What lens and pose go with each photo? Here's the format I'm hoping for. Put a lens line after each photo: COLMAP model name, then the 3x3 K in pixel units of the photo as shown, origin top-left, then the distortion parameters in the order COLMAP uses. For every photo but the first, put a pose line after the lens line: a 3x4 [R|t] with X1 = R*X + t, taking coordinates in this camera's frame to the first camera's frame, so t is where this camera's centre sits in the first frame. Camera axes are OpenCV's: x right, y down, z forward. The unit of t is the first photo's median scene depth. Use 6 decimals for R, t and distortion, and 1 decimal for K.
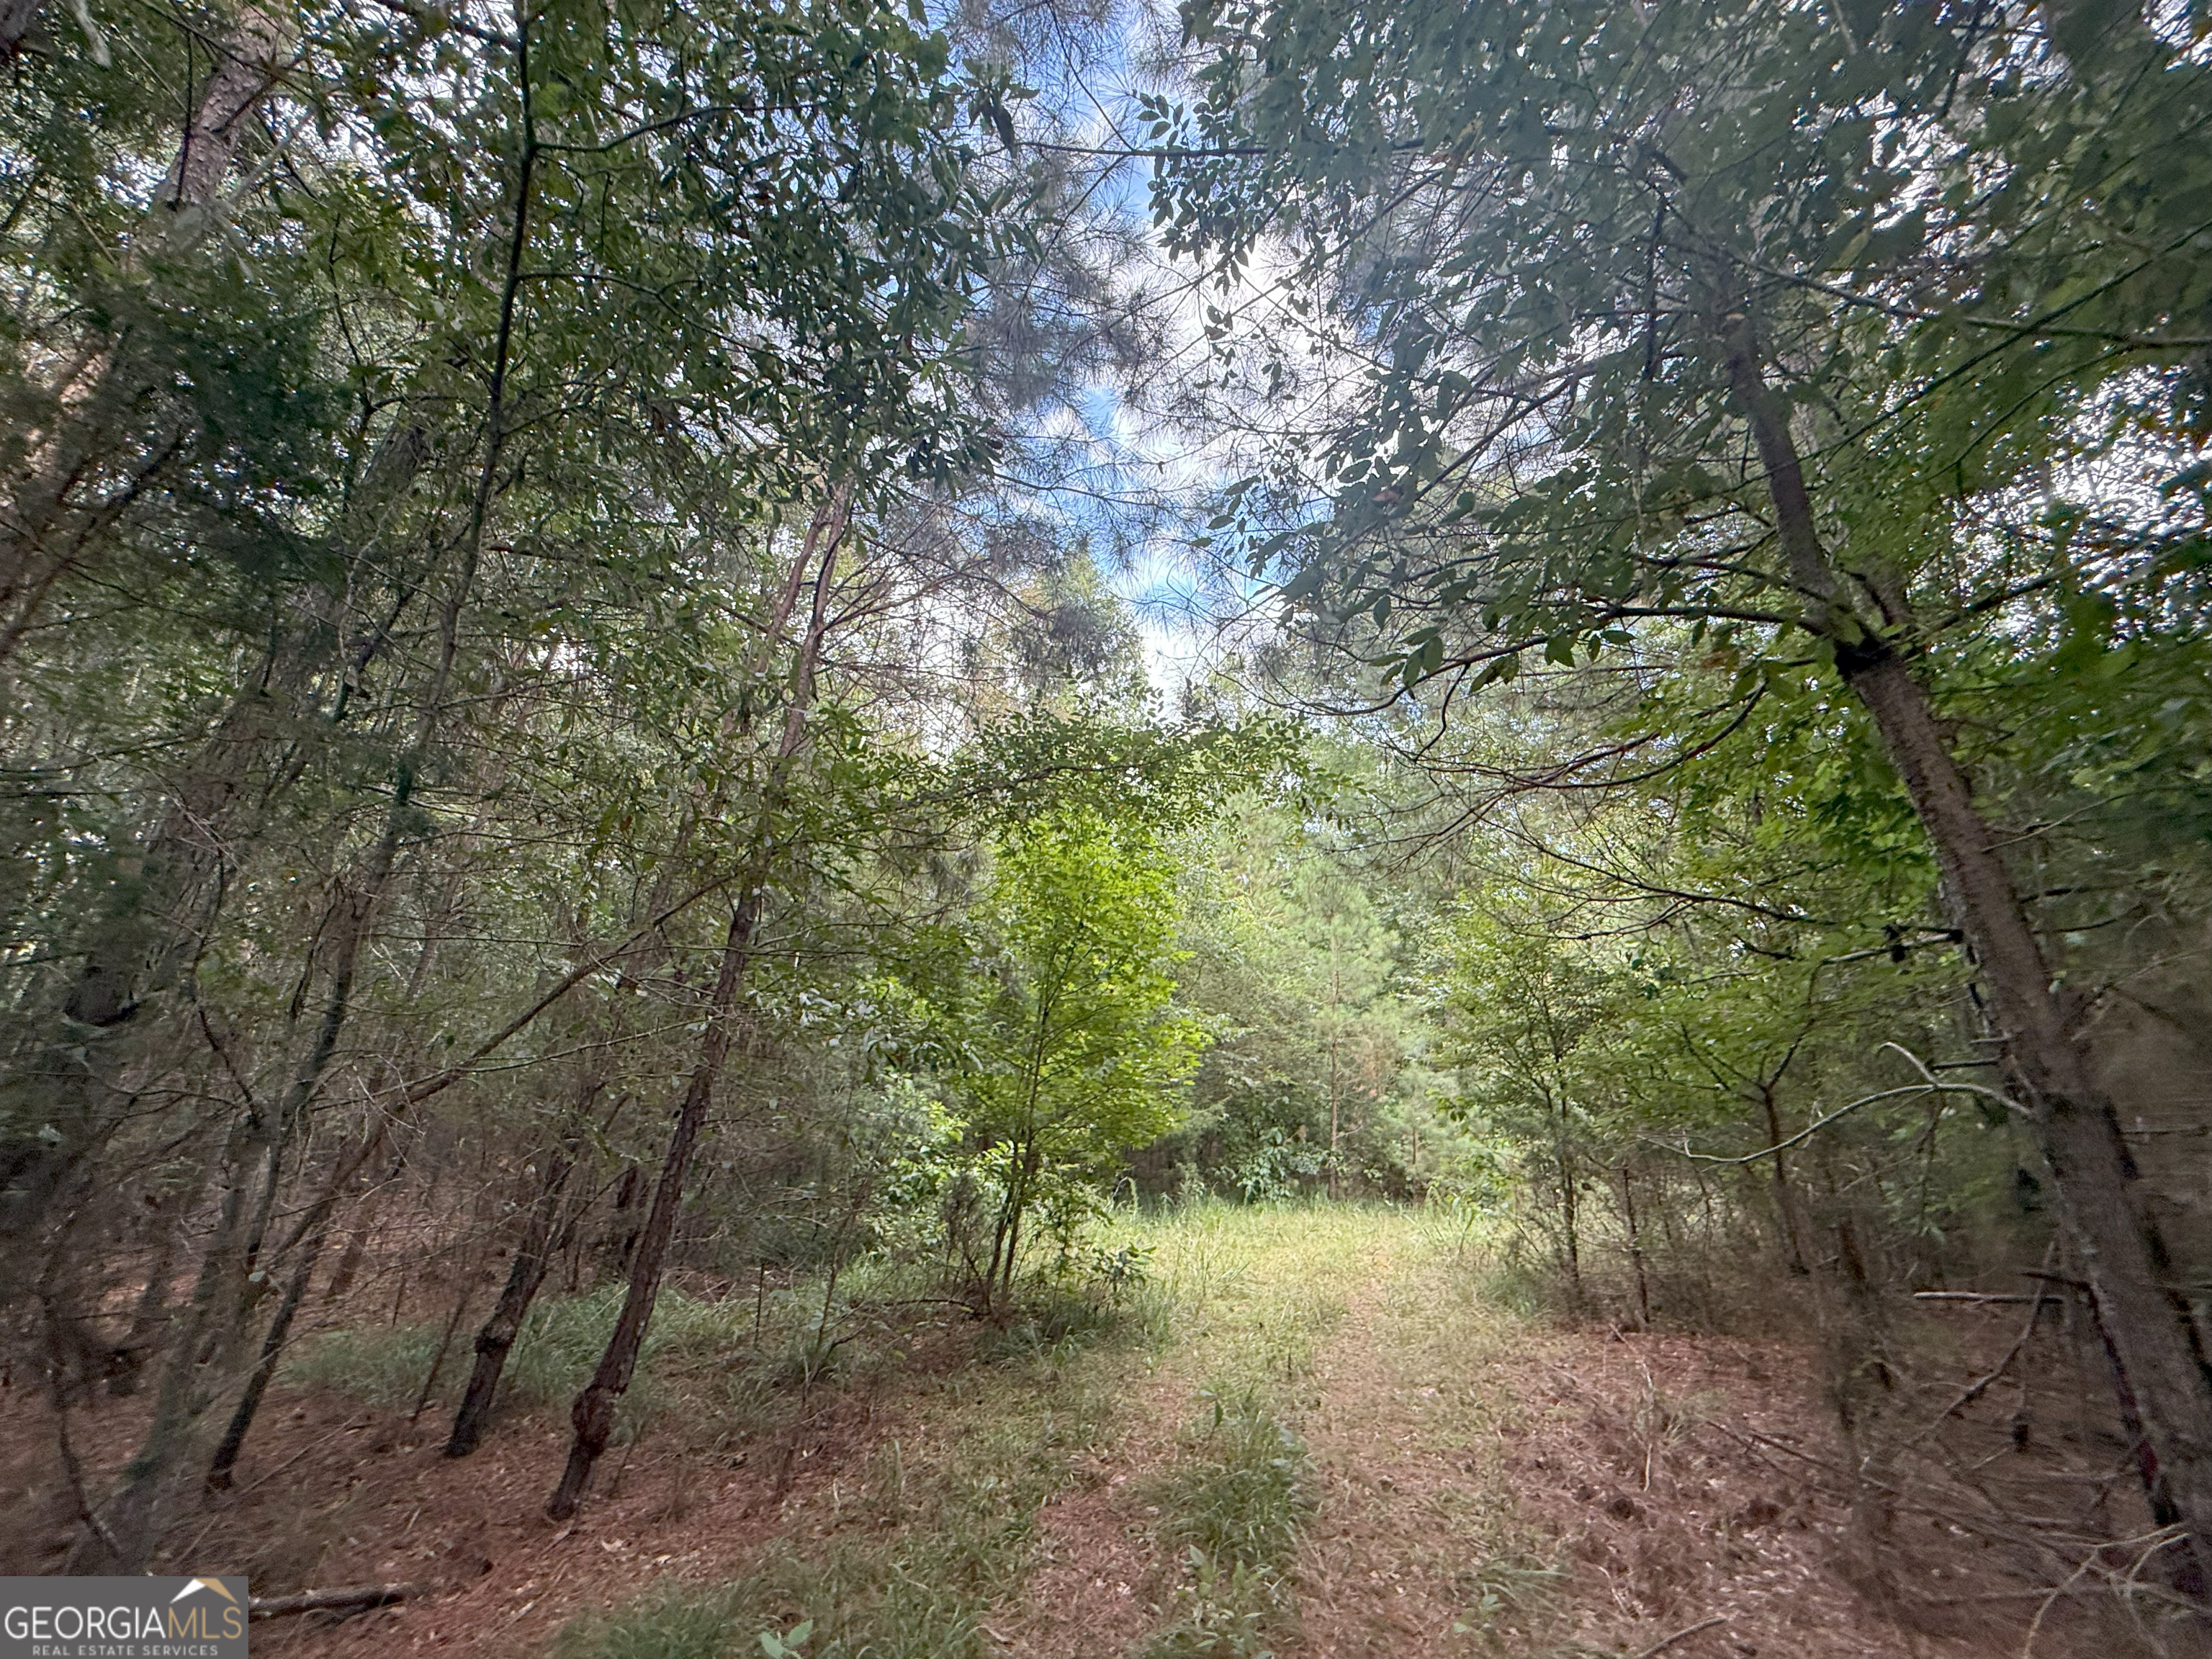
lens RADIAL K [[895.8, 0, 1095.4], [0, 895.8, 833.4], [0, 0, 1]] dist [-0.000032, -0.000033]
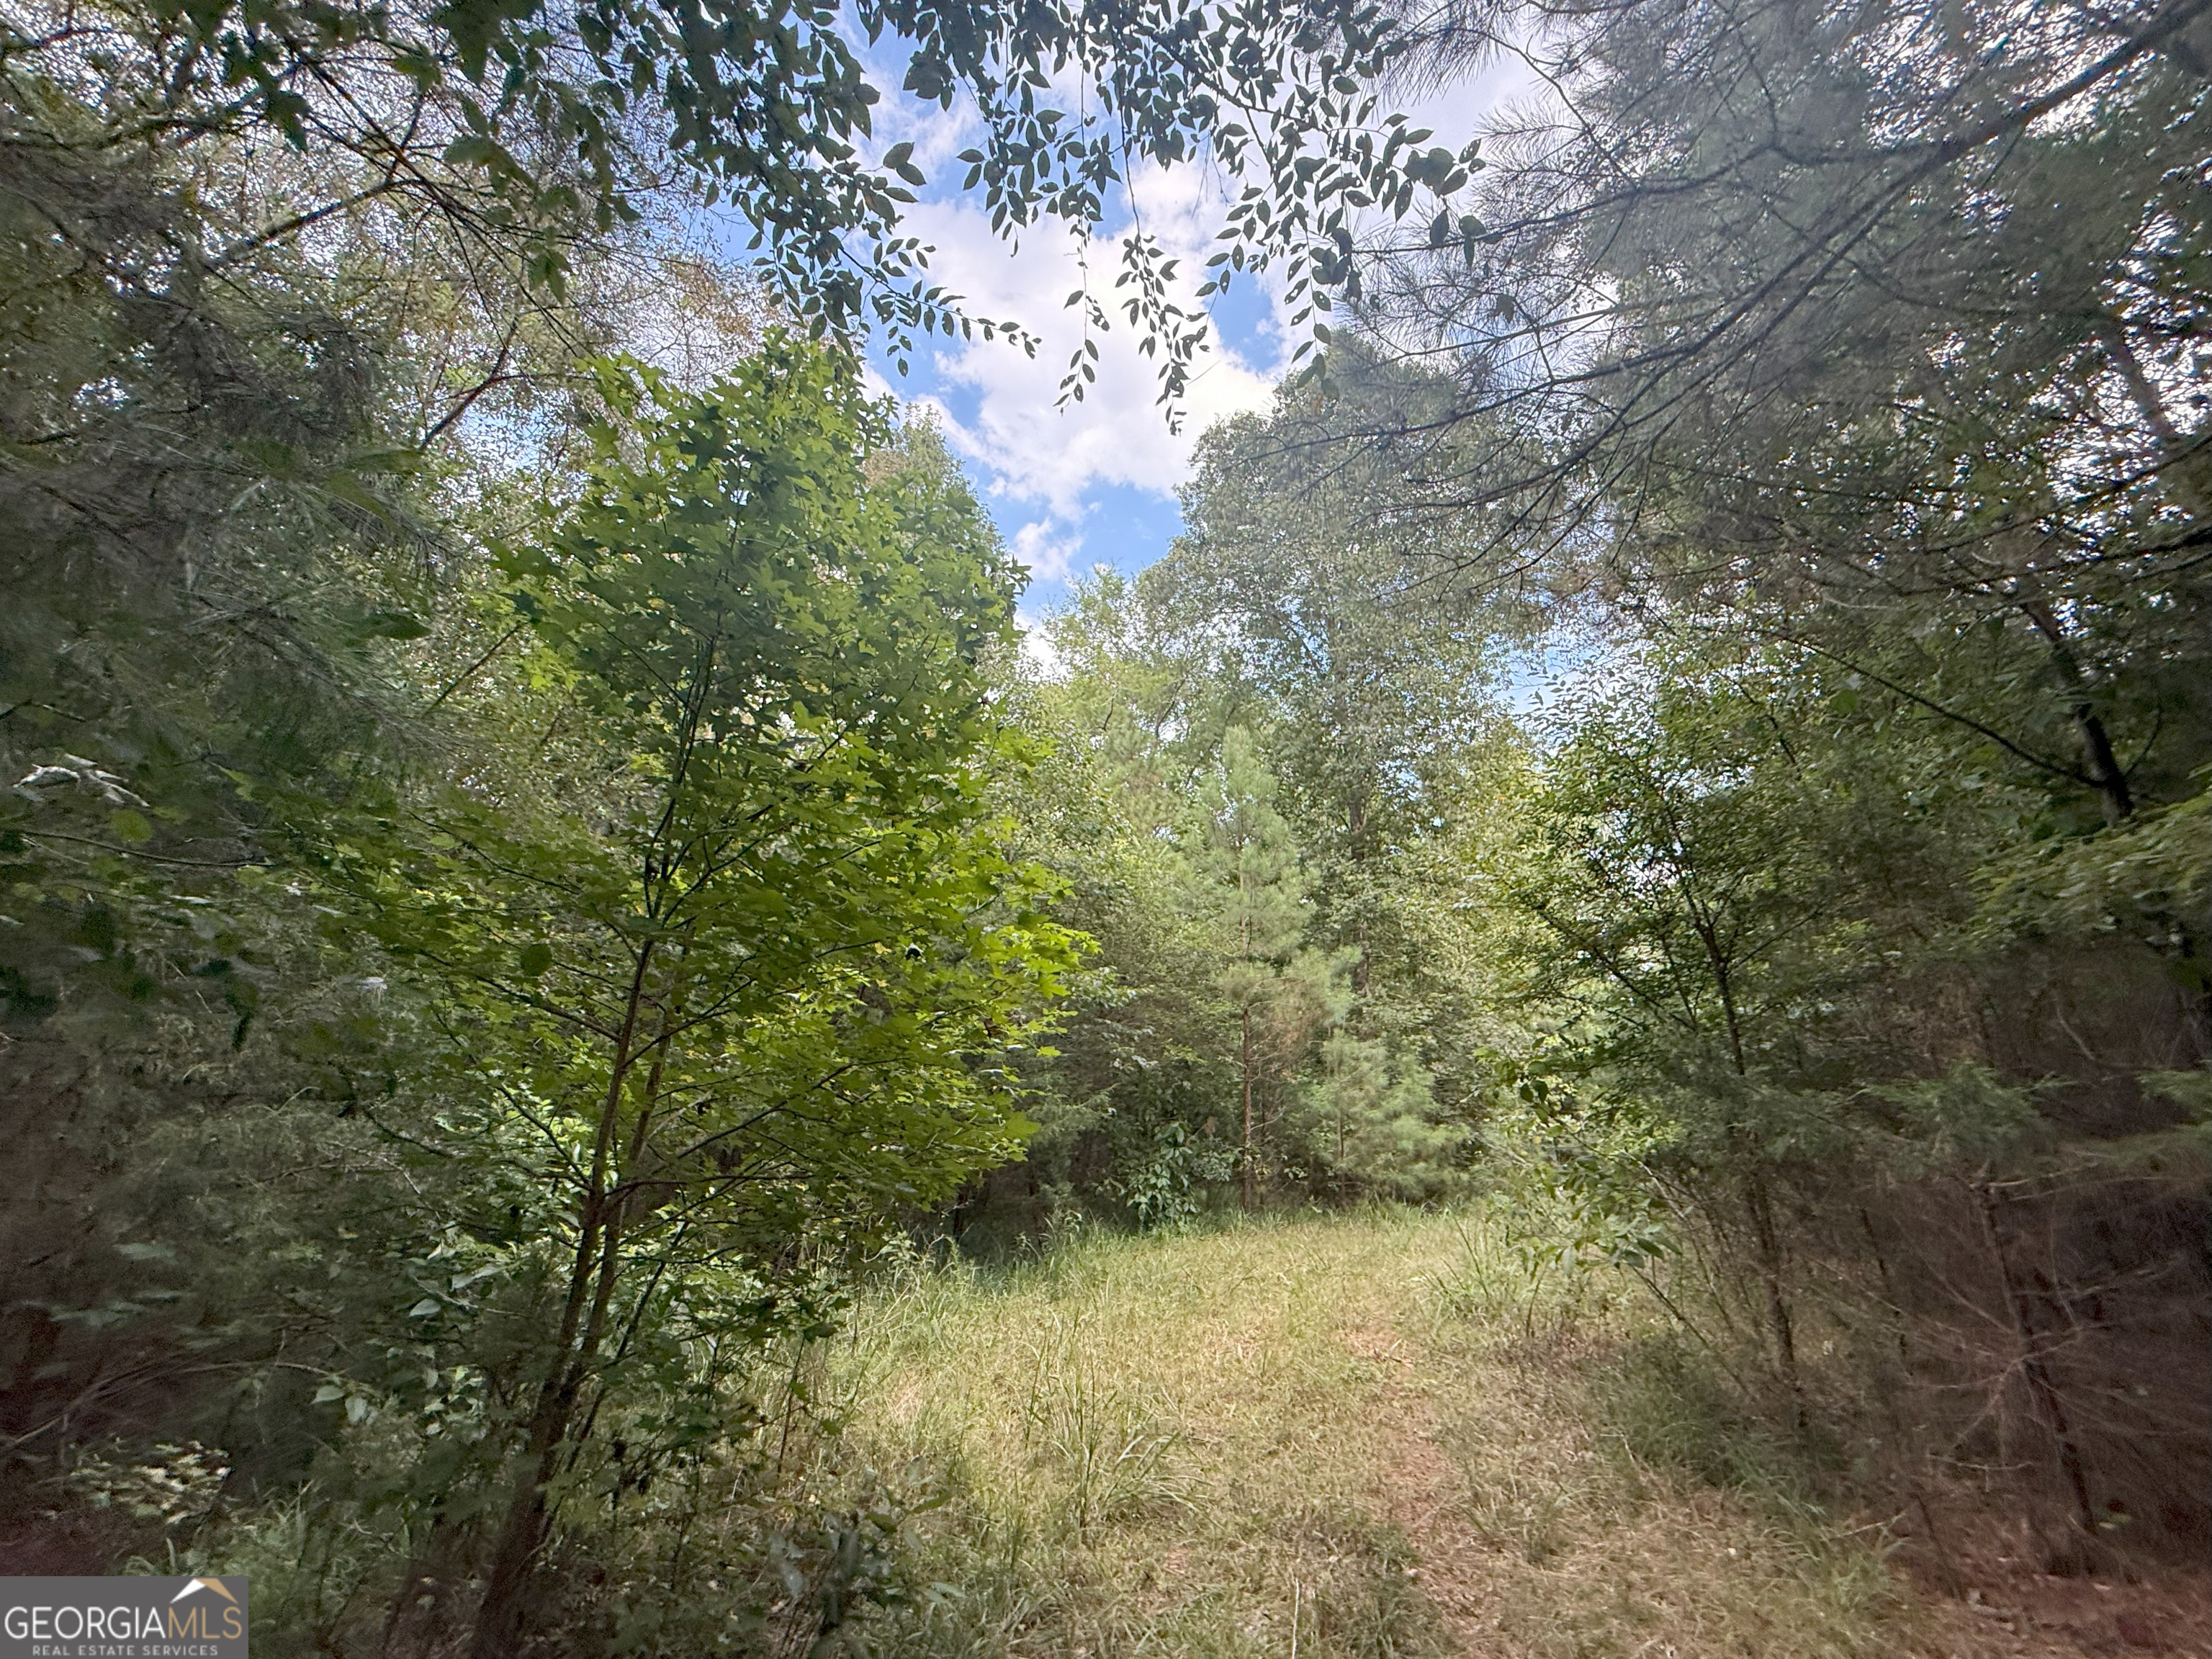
lens RADIAL K [[895.8, 0, 1107.4], [0, 895.8, 828.4], [0, 0, 1]] dist [-0.000032, -0.000033]
pose [[0.988797, -0.010643, 0.148887, 0.035628], [0.010674, 0.999943, 0.000594, 0.082652], [-0.148884, 0.001002, 0.988854, 0.271141]]
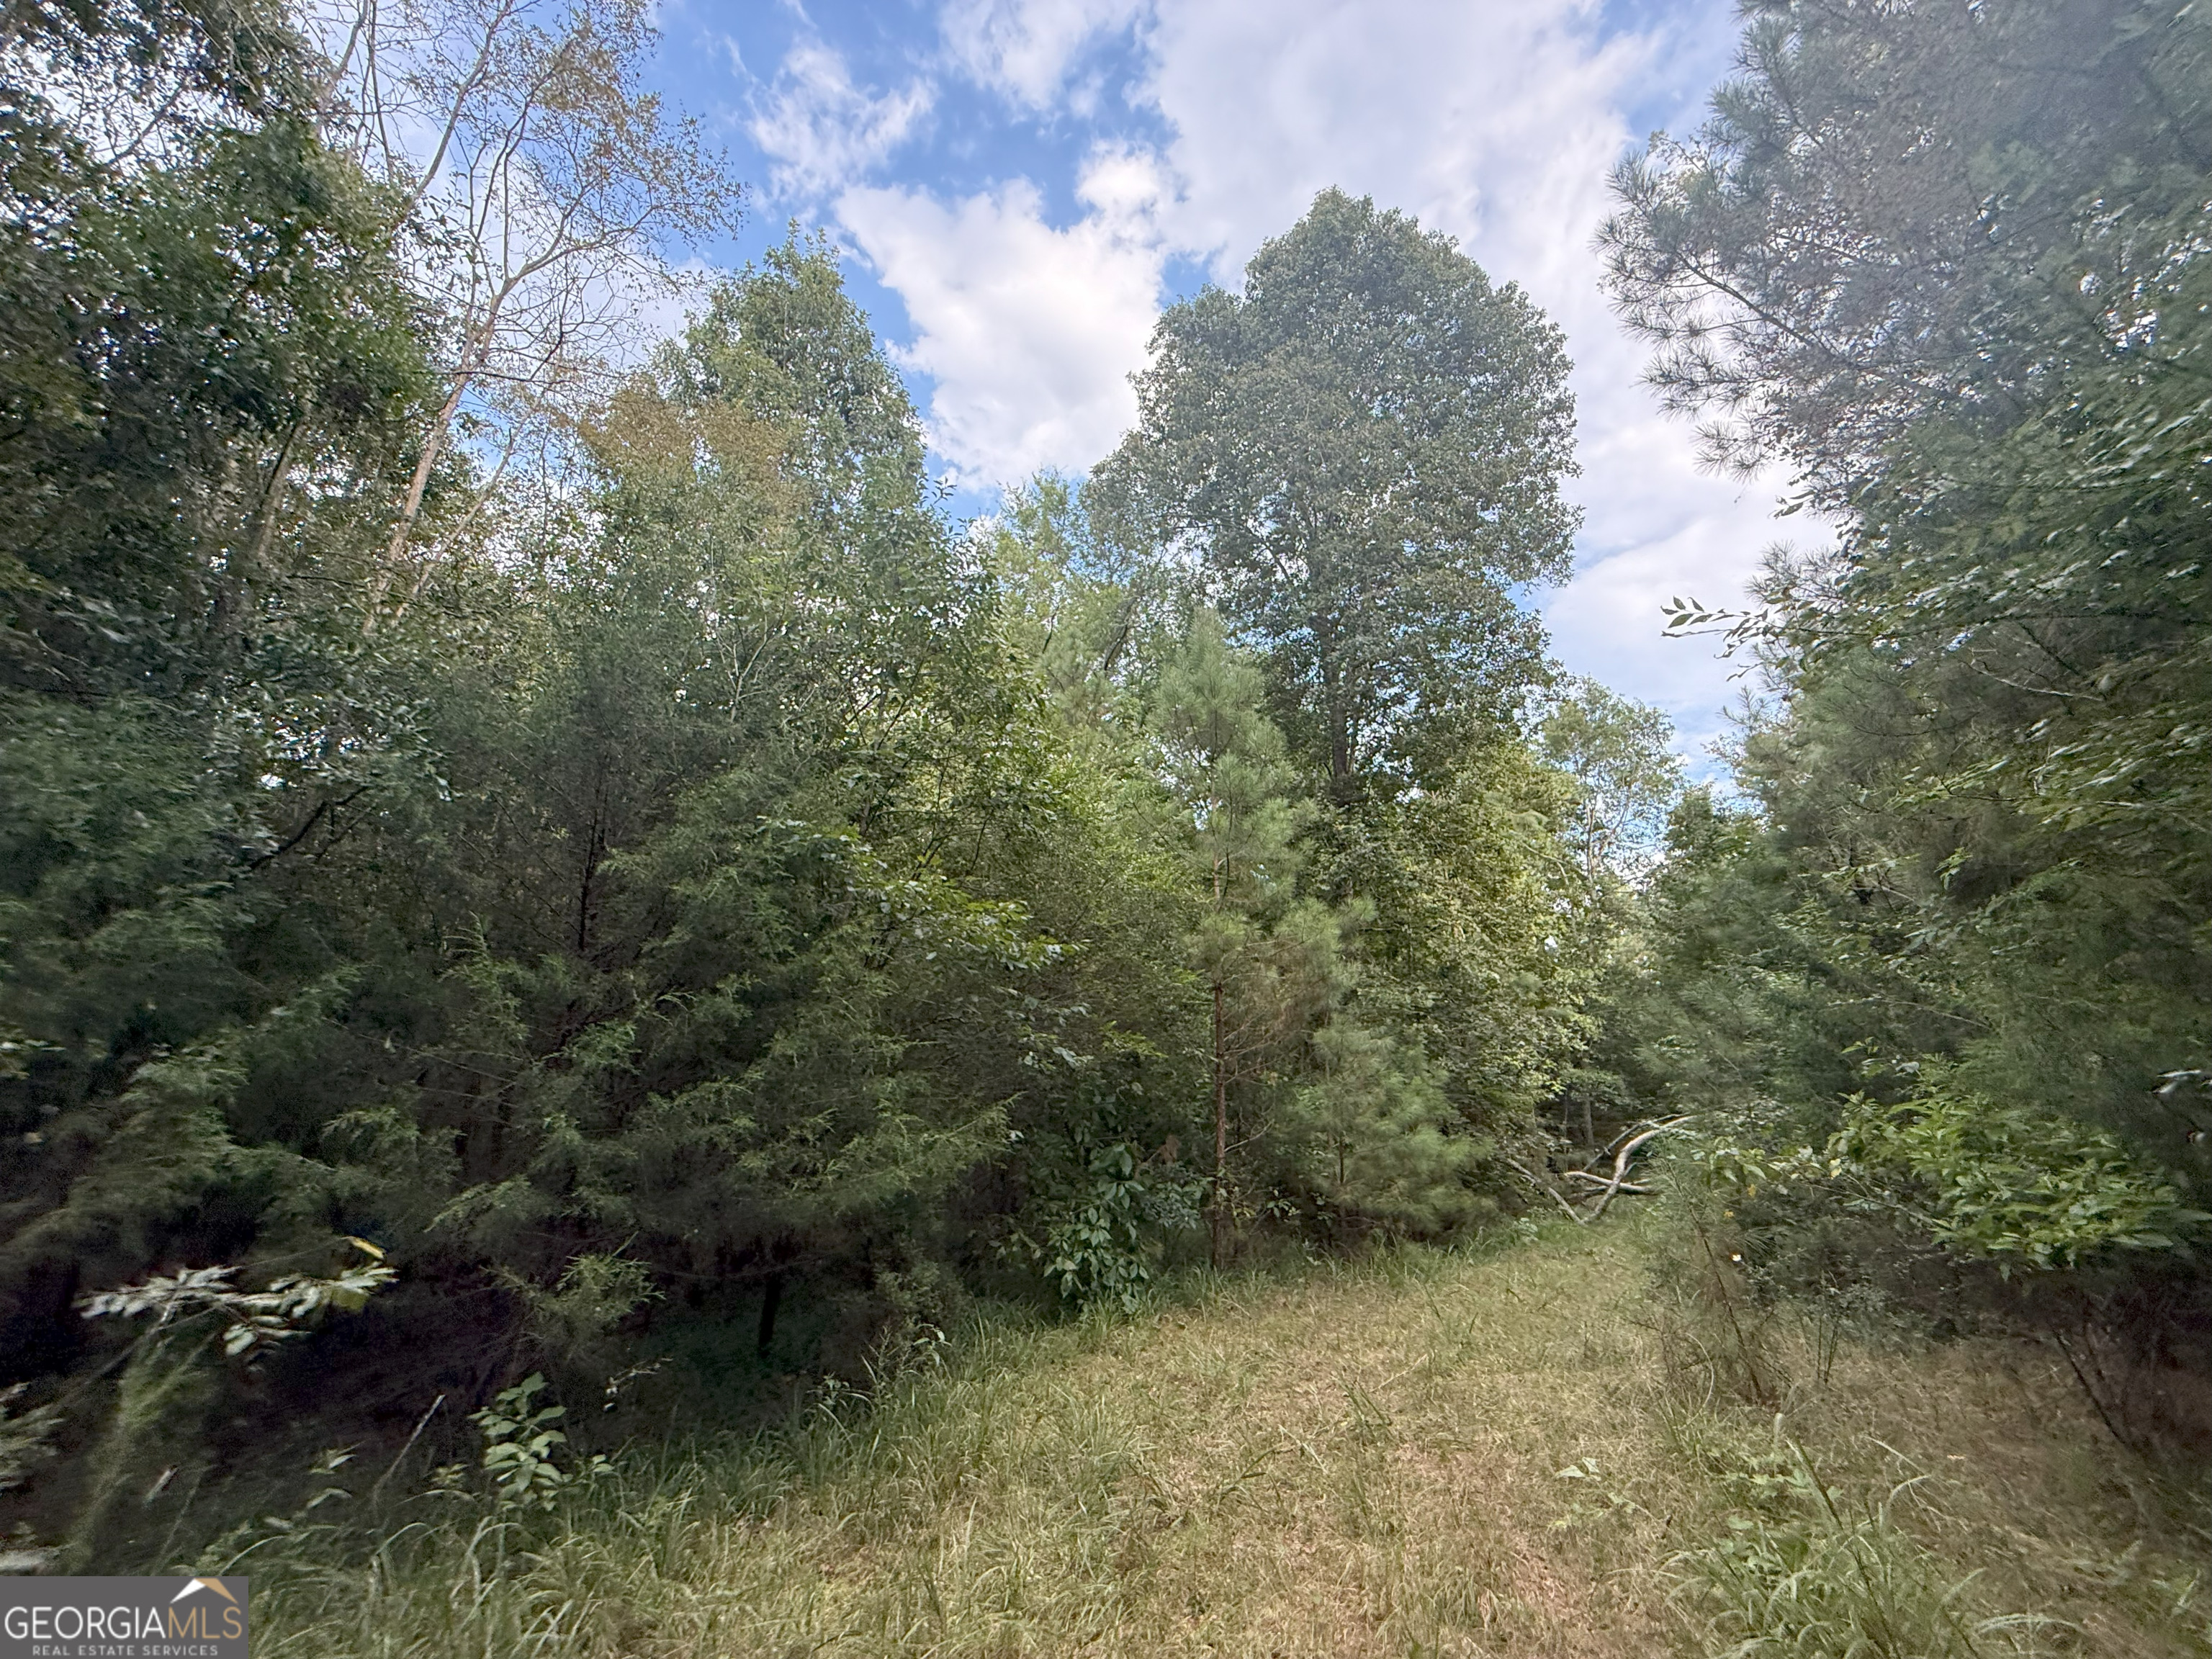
lens RADIAL K [[895.8, 0, 1111.2], [0, 895.8, 827.6], [0, 0, 1]] dist [-0.000032, -0.000033]
pose [[0.977916, 0.001374, 0.208993, 0.091088], [-0.001962, 0.999995, 0.002605, 0.149454], [-0.208988, -0.002957, 0.977914, 0.513937]]
